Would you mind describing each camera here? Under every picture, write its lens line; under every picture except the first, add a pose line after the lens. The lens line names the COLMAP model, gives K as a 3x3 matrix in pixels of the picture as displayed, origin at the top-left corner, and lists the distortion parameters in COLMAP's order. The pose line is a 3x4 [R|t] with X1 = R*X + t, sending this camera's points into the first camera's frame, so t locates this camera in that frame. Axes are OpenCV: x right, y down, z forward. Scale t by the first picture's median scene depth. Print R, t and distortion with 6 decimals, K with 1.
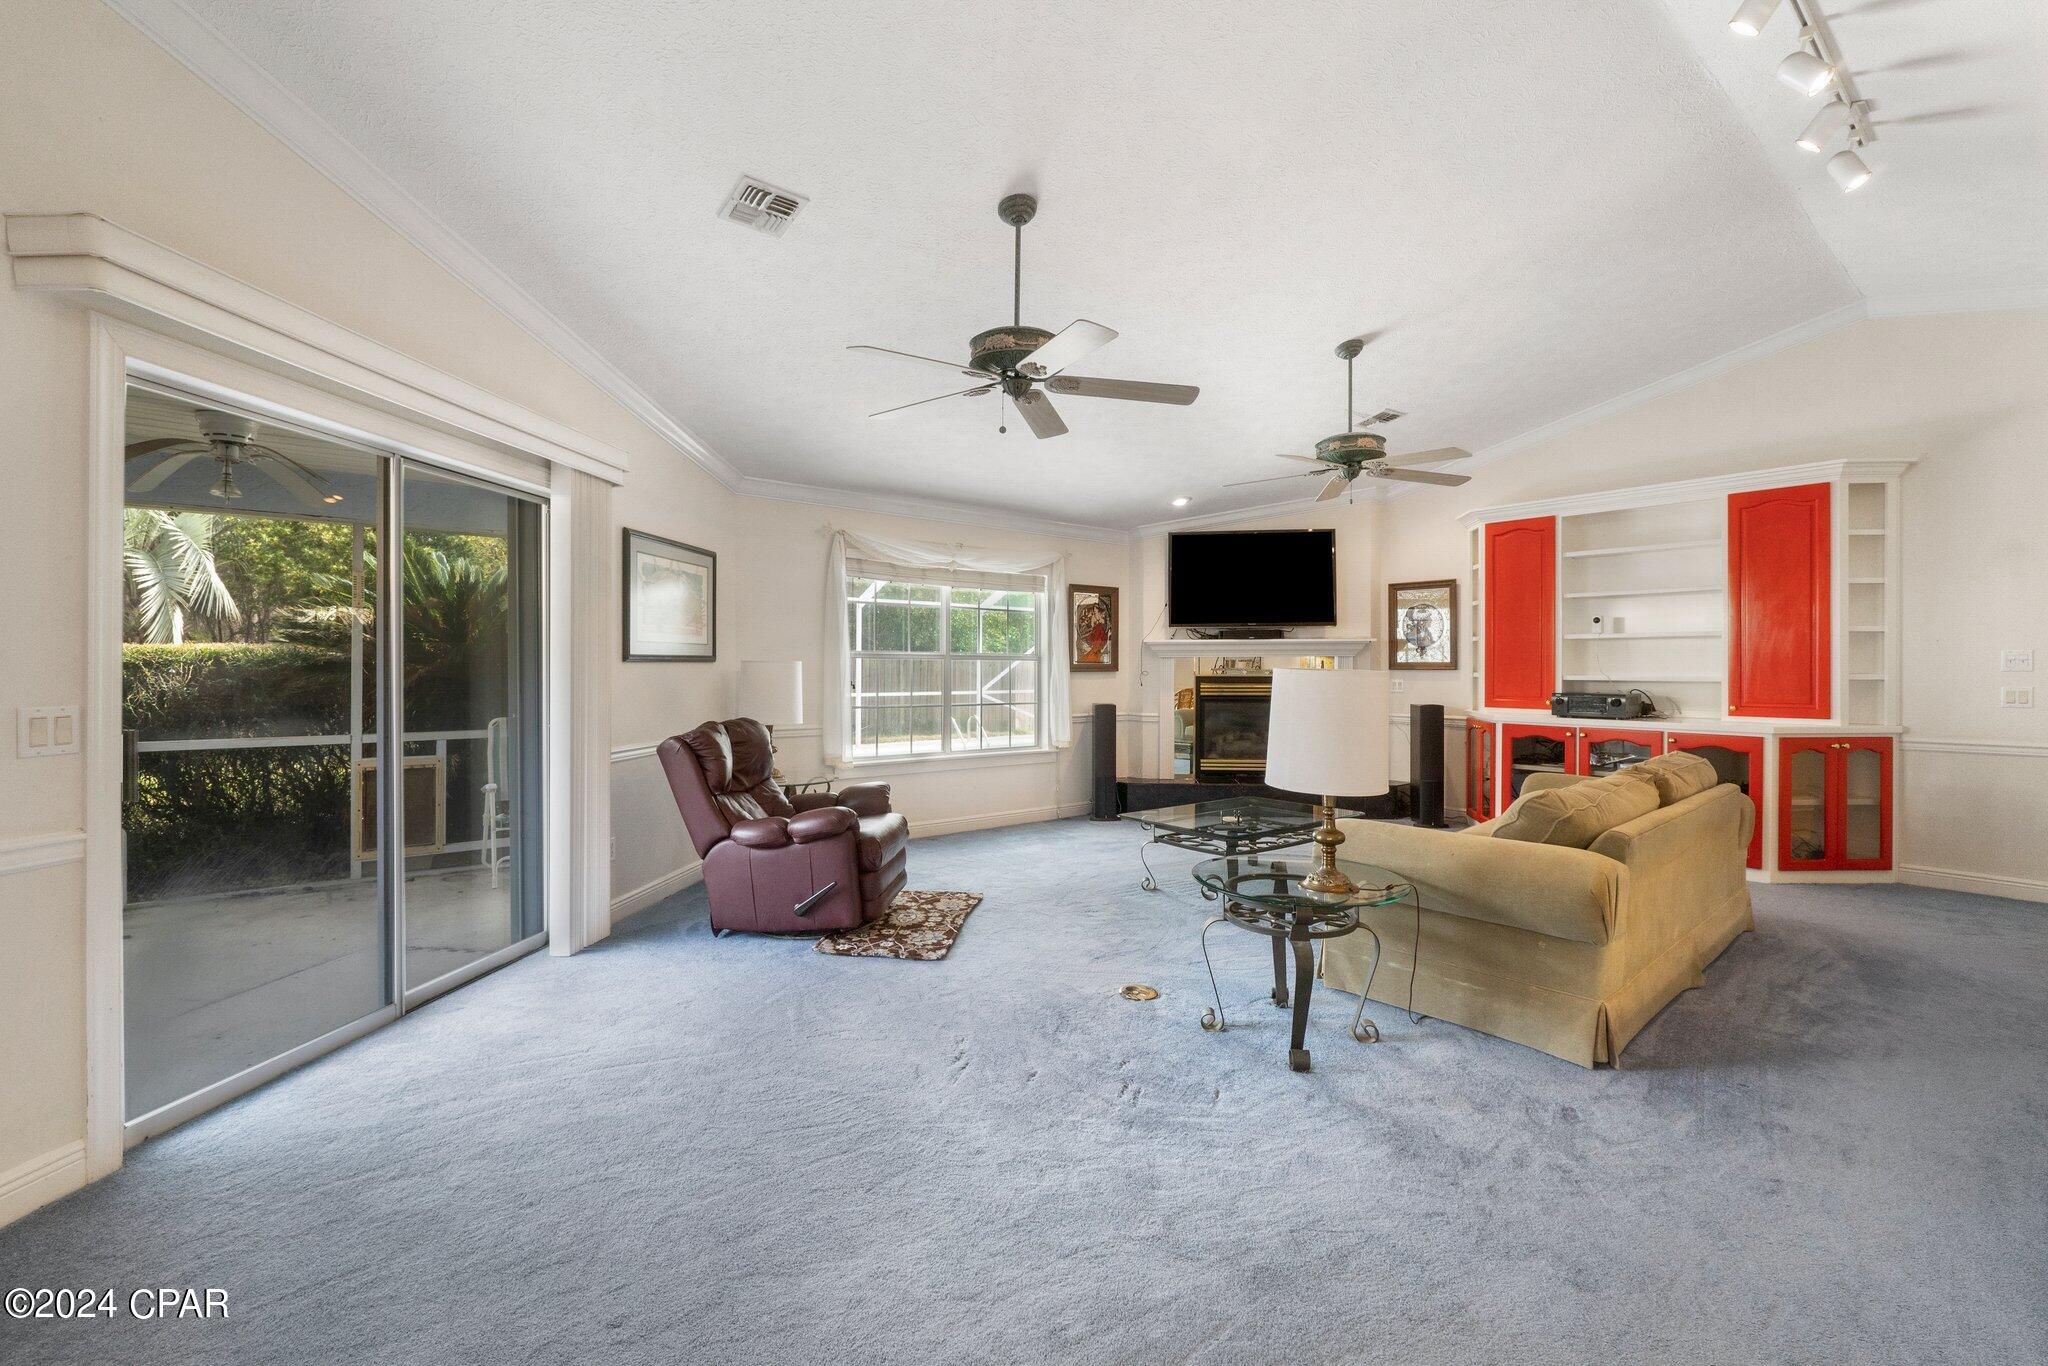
lens RADIAL K [[872.0, 0, 1026.5], [0, 872.0, 667.1], [0, 0, 1]] dist [-0.001676, -0.000220]
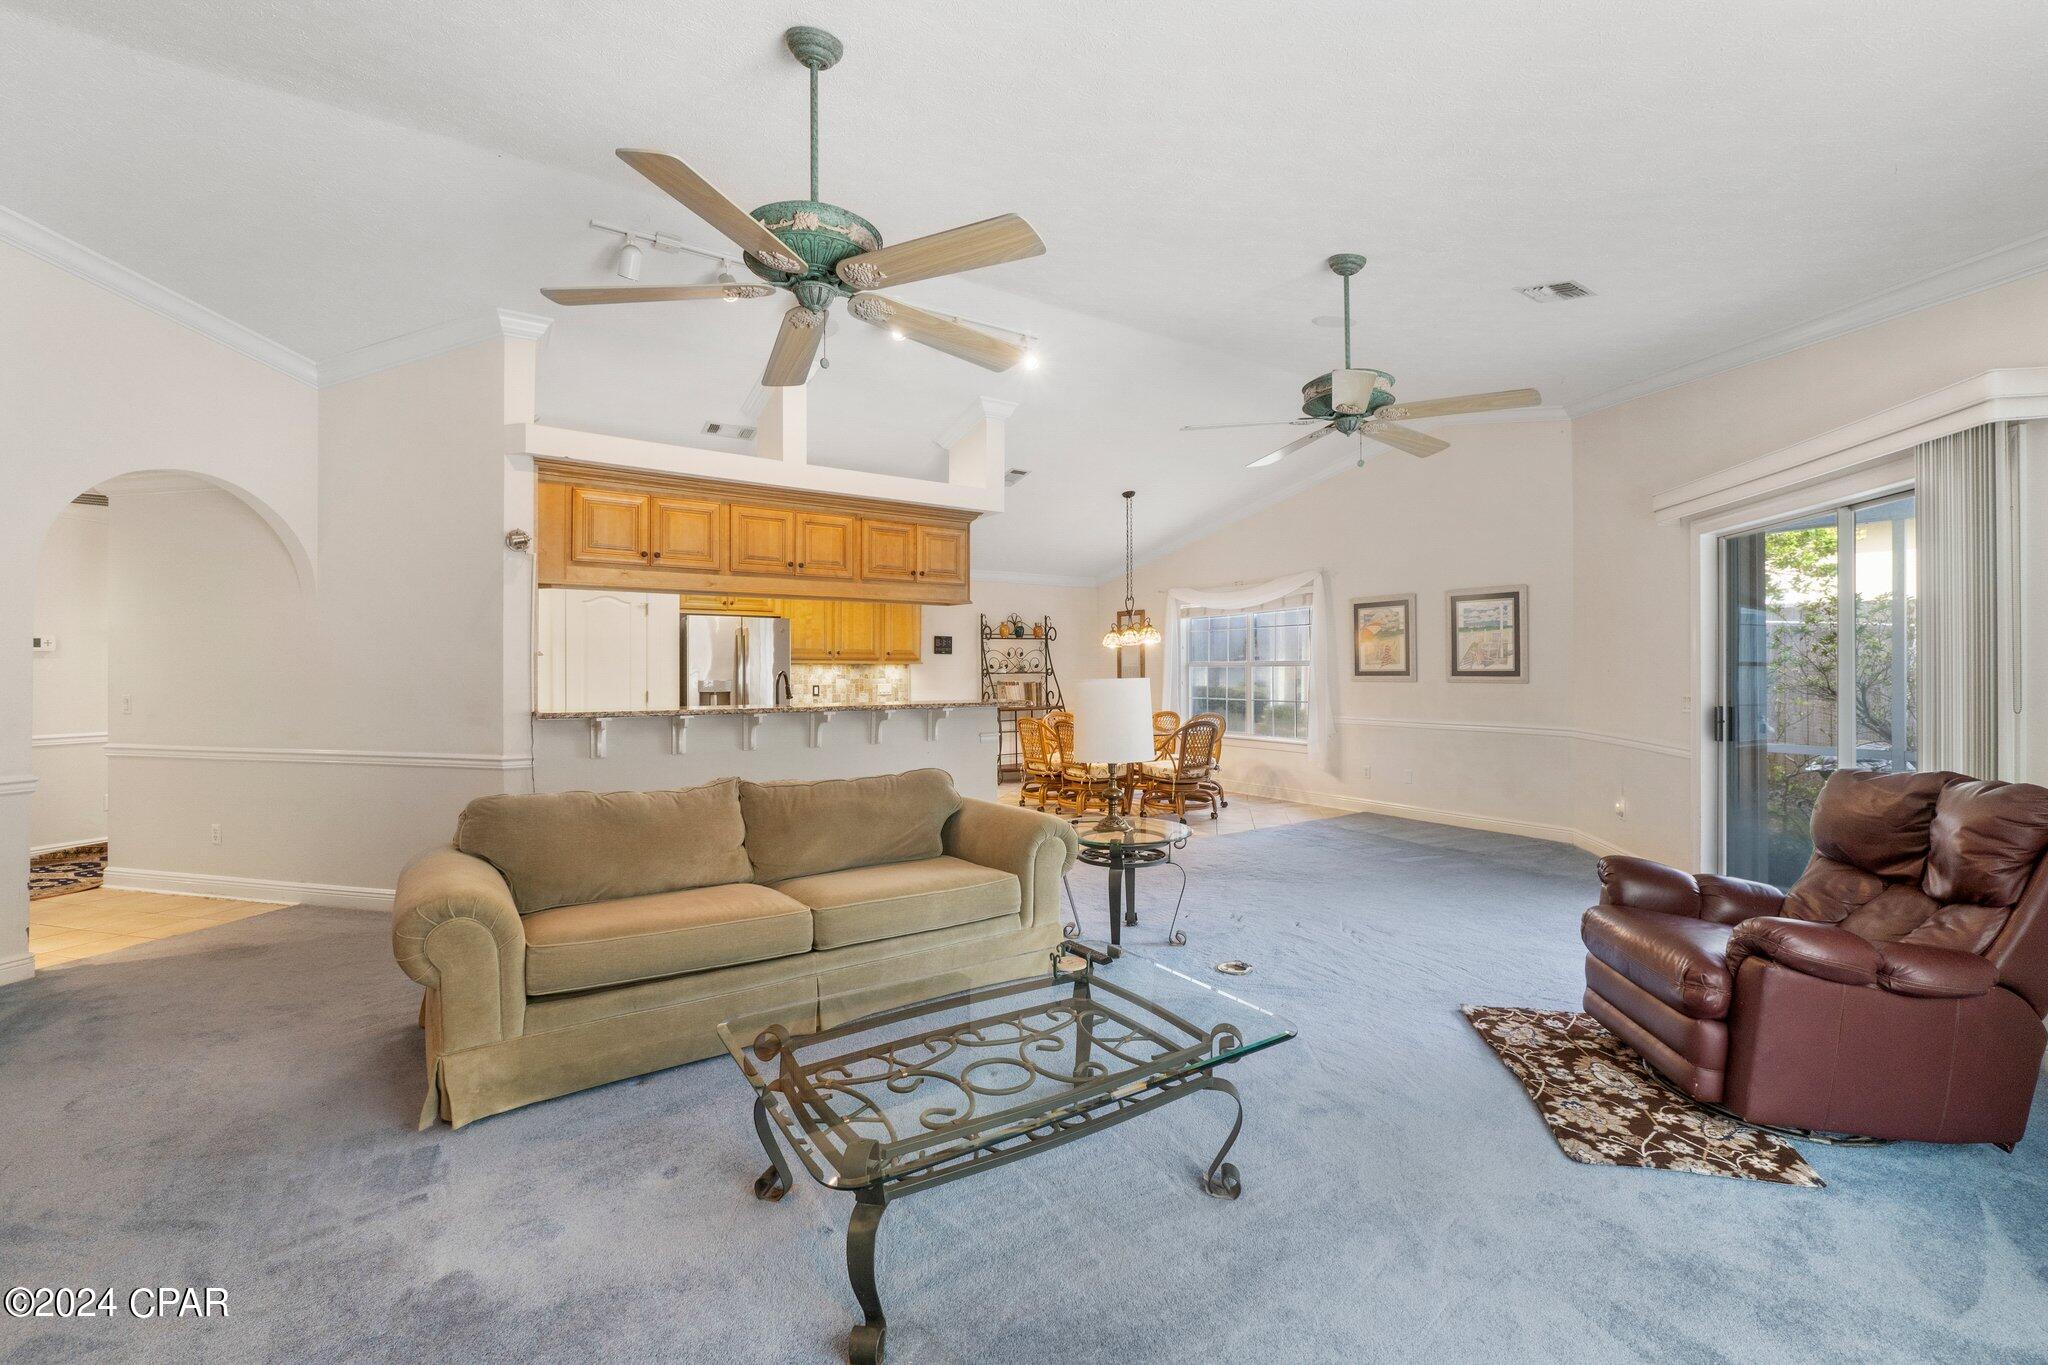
lens RADIAL K [[843.6, 0, 1033.4], [0, 843.6, 671.3], [0, 0, 1]] dist [0.000160, -0.000081]
pose [[-0.995999, -0.000730, 0.089366, 0.162309], [-0.000524, 0.999997, 0.002329, -0.006426], [-0.089368, 0.002273, -0.995996, 1.181729]]
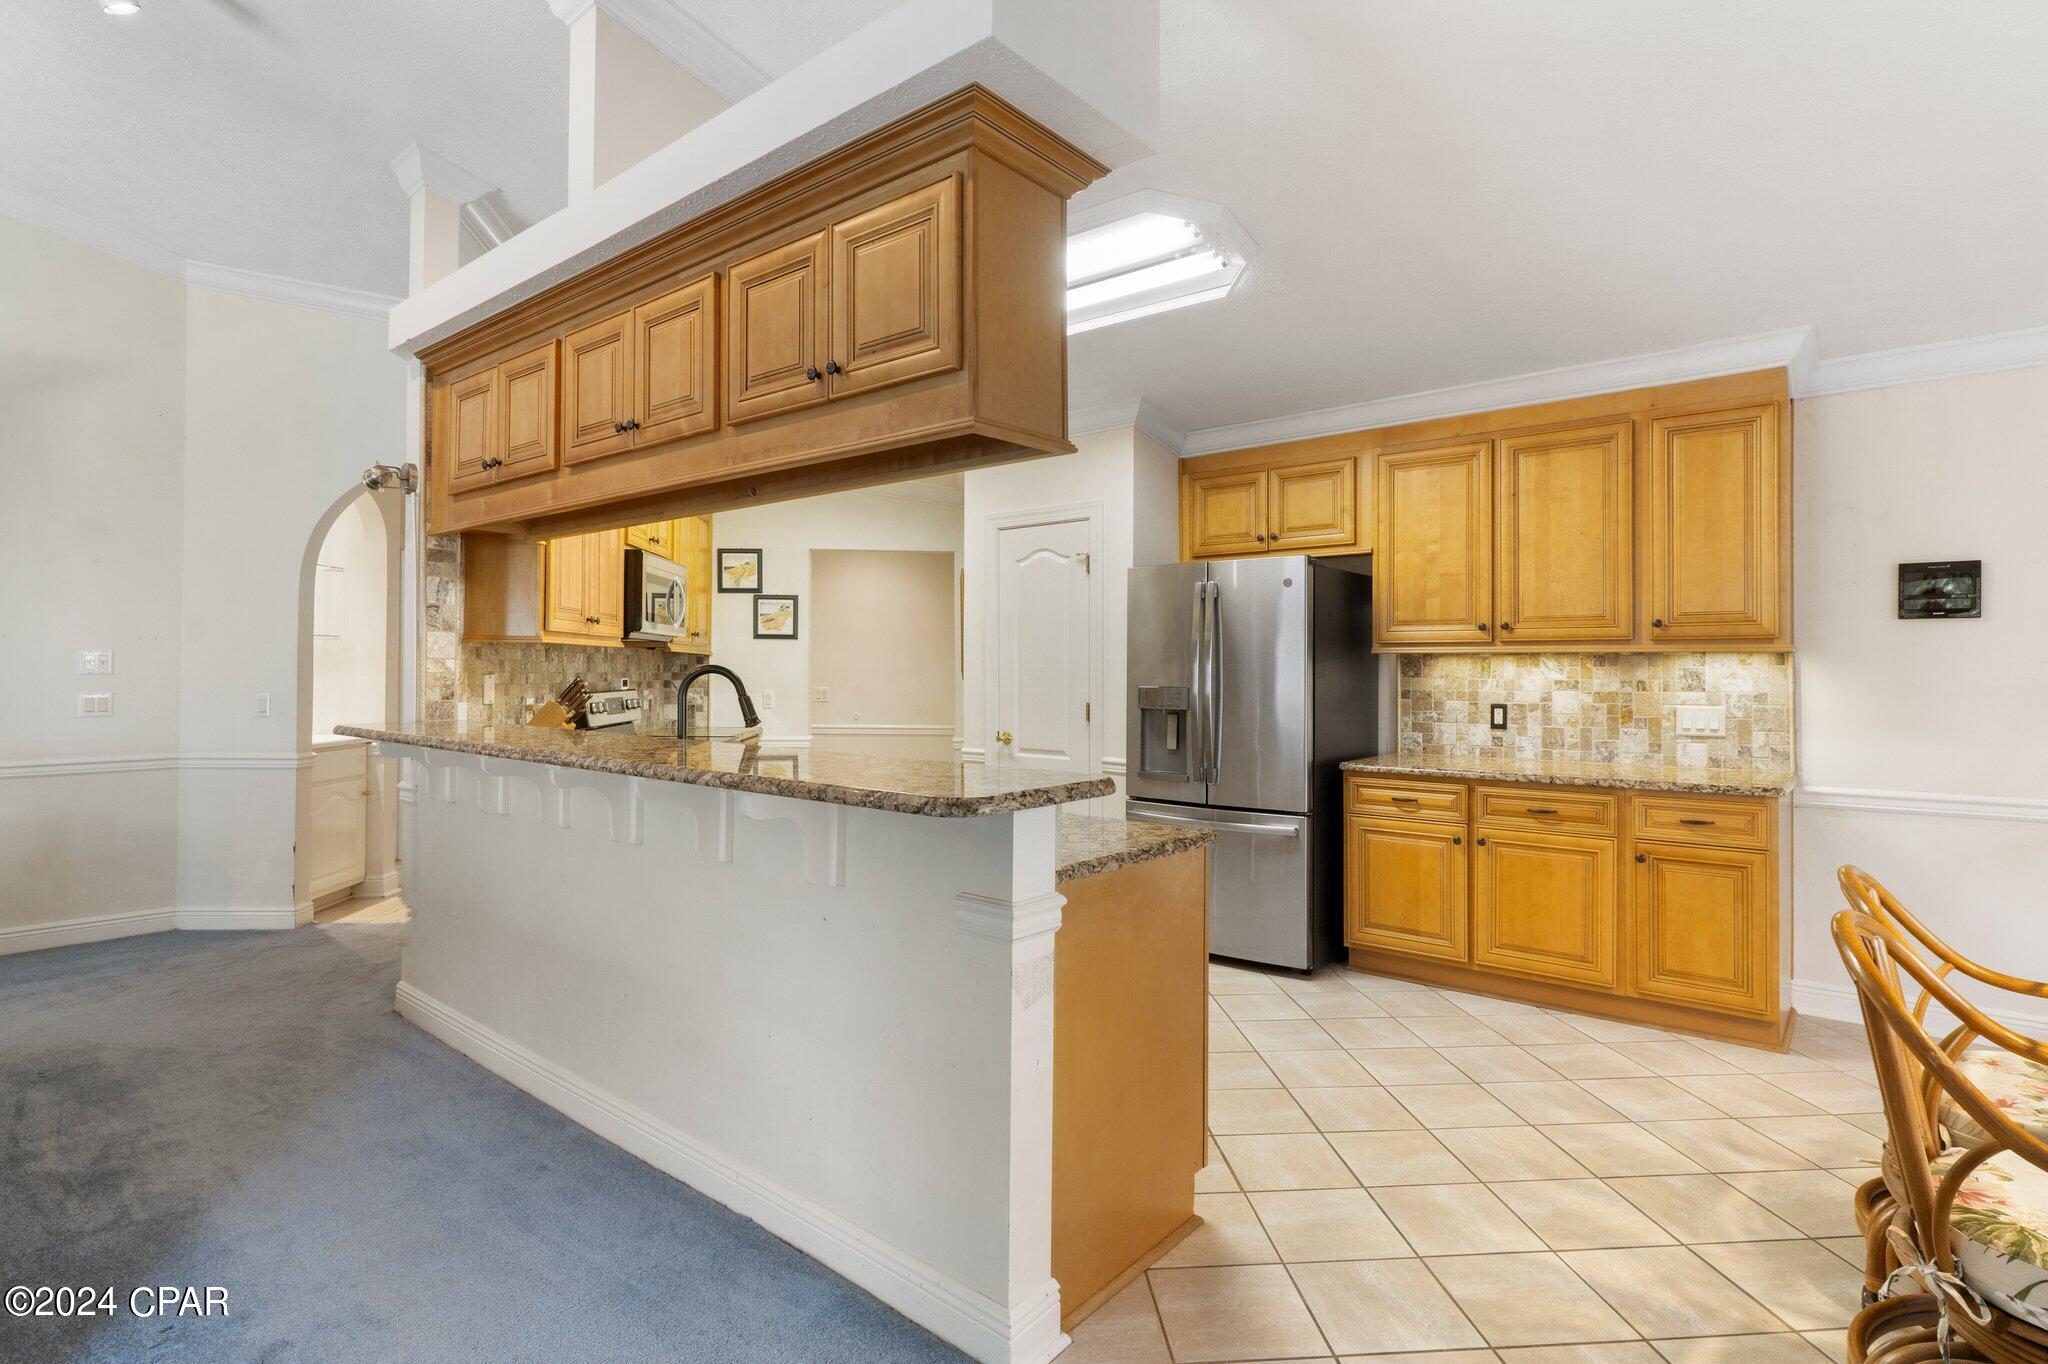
lens RADIAL K [[1026.5, 0, 1034.5], [0, 1026.5, 662.3], [0, 0, 1]] dist [0.000333, 0.000274]
pose [[-0.196584, 0.005830, 0.980470, -0.018816], [-0.004796, 0.999965, -0.006908, -0.002734], [-0.980475, -0.006060, -0.196549, 0.219590]]
